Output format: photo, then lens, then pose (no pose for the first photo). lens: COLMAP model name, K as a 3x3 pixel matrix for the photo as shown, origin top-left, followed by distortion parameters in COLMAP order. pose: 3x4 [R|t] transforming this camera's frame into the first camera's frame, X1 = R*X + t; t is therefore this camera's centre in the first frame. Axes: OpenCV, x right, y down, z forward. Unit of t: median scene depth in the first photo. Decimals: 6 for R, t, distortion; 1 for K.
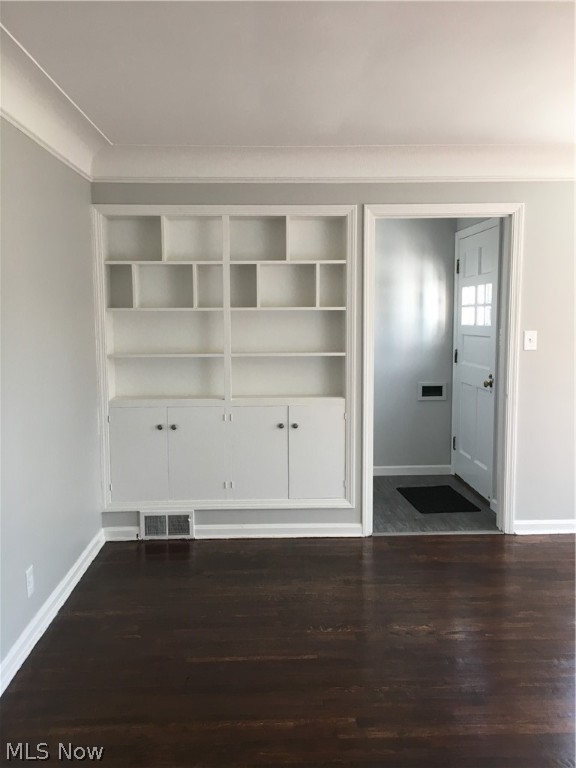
lens RADIAL K [[645.2, 0, 291.3], [0, 645.2, 382.4], [0, 0, 1]] dist [0.029191, -0.003260]
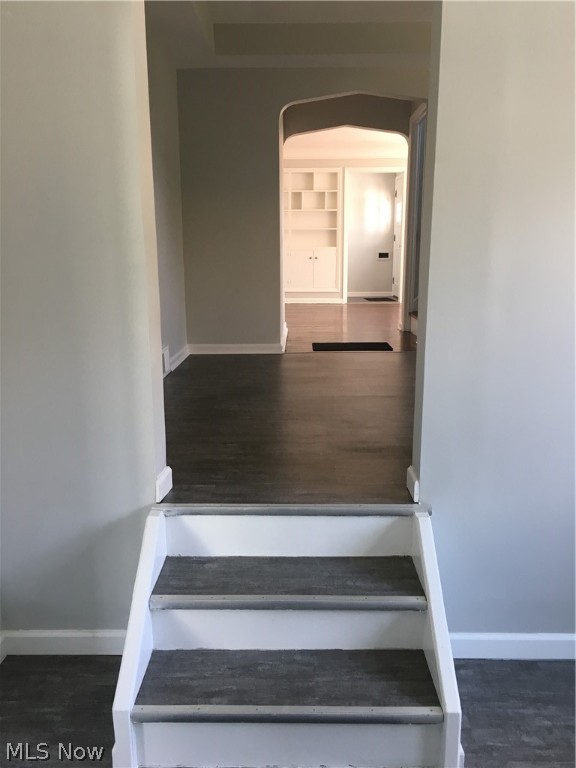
lens RADIAL K [[645.2, 0, 285.0], [0, 645.2, 388.4], [0, 0, 1]] dist [0.029191, -0.003260]
pose [[0.997969, 0.015347, -0.061824, 0.047087], [-0.009418, 0.995426, 0.095072, 0.331501], [0.063001, -0.094296, 0.993549, -1.540594]]
